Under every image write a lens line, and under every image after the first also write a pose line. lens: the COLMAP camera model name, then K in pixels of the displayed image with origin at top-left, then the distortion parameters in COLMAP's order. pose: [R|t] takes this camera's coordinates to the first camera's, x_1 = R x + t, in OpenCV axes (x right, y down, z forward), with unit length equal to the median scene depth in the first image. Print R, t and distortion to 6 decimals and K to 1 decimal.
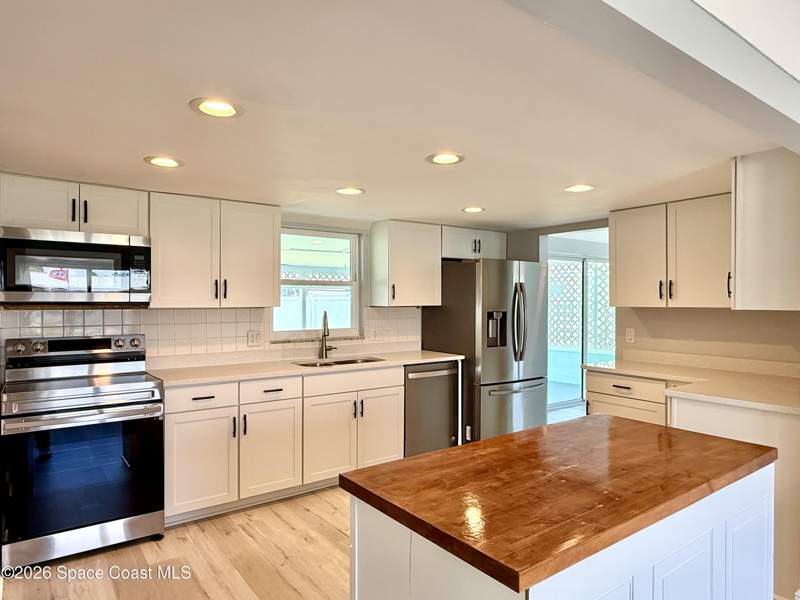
lens RADIAL K [[501.4, 0, 398.8], [0, 501.4, 298.7], [0, 0, 1]] dist [-0.000295, 0.000753]
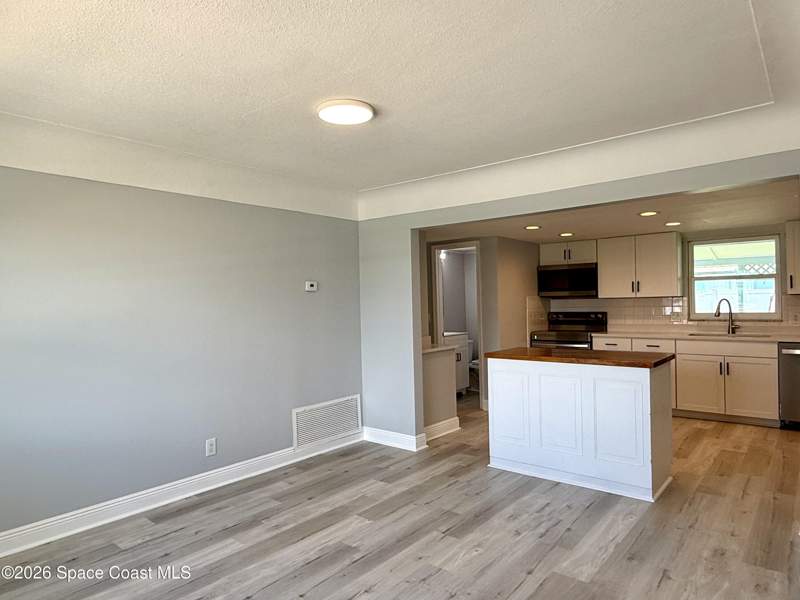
lens RADIAL K [[501.4, 0, 398.7], [0, 501.4, 301.9], [0, 0, 1]] dist [-0.000295, 0.000753]
pose [[0.256886, -0.002298, -0.966439, 0.960084], [0.029743, 0.999542, 0.005530, -0.000696], [0.965984, -0.030166, 0.256837, -0.210611]]
